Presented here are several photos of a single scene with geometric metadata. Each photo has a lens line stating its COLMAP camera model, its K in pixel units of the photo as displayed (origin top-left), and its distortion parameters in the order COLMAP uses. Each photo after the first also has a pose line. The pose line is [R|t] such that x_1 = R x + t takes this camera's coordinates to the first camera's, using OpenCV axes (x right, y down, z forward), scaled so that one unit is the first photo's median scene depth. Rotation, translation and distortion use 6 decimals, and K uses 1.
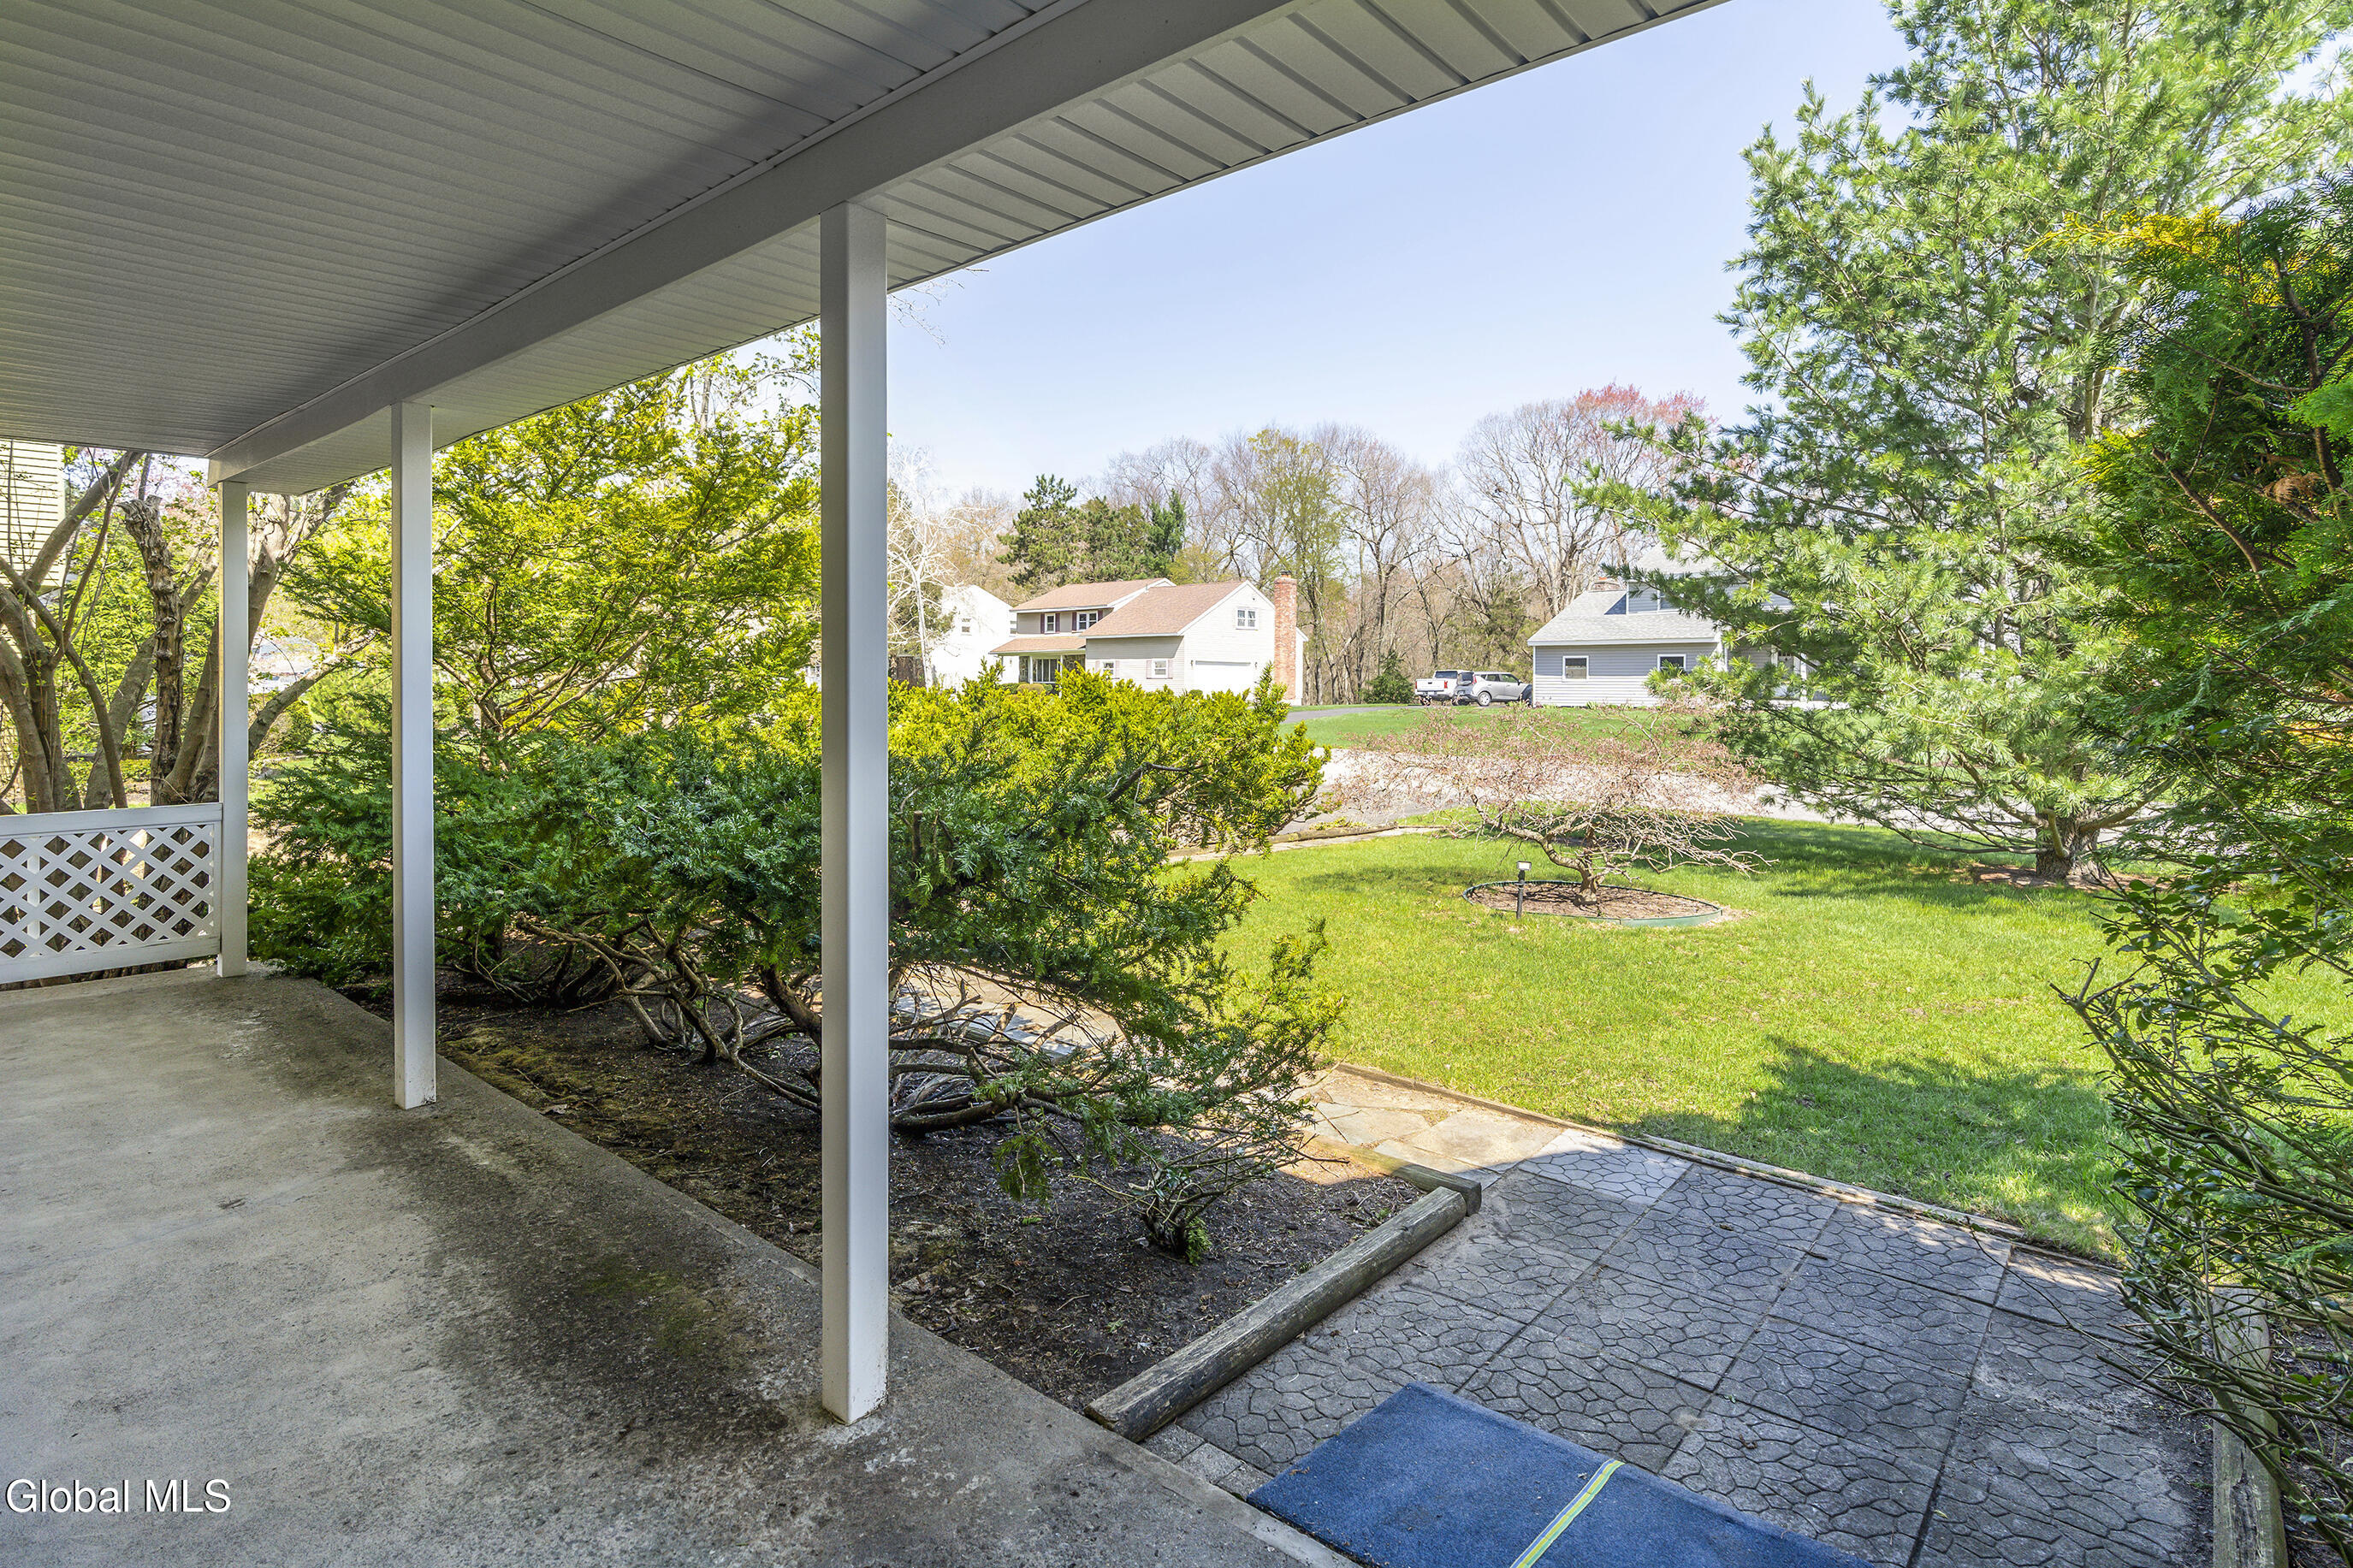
lens RADIAL K [[1210.6, 0, 1183.4], [0, 1210.6, 688.5], [0, 0, 1]] dist [-0.003042, -0.000096]
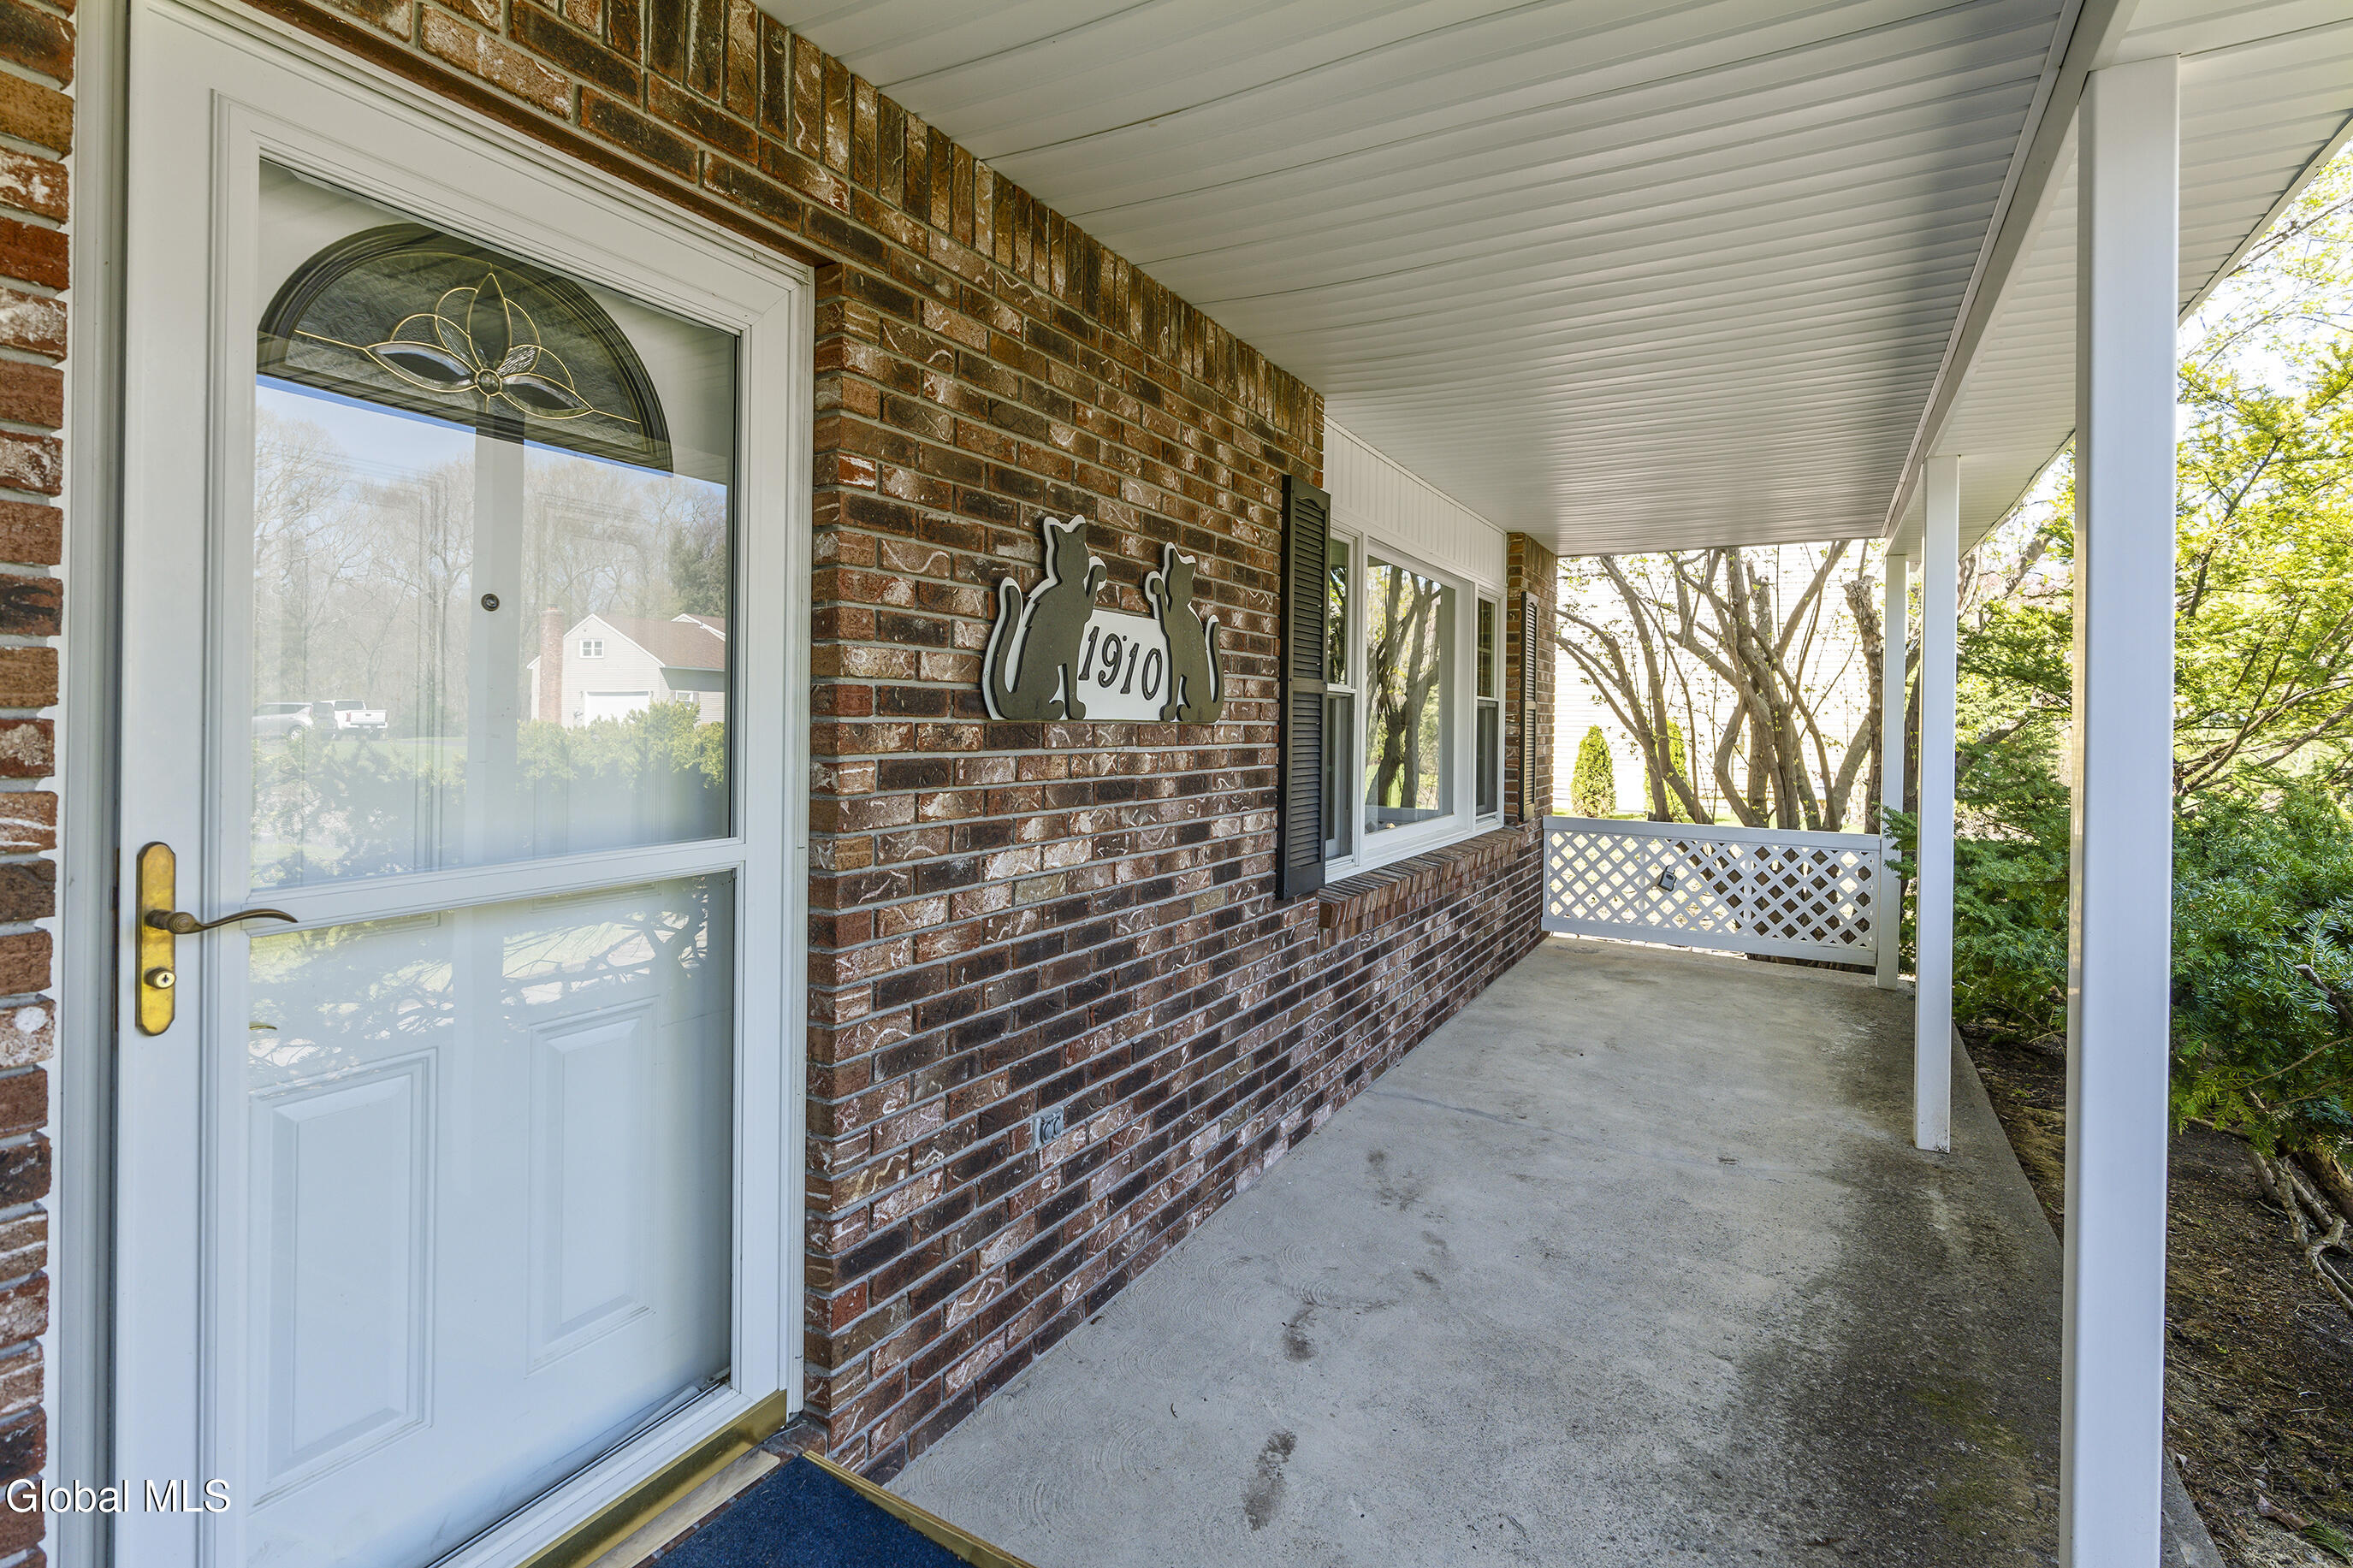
lens RADIAL K [[1104.7, 0, 1175.3], [0, 1104.7, 714.3], [0, 0, 1]] dist [-0.005225, 0.001580]
pose [[0.181799, -0.001343, -0.983335, 0.211329], [-0.021118, 0.999763, -0.005270, -0.001764], [0.983109, 0.021724, 0.181728, 0.266697]]
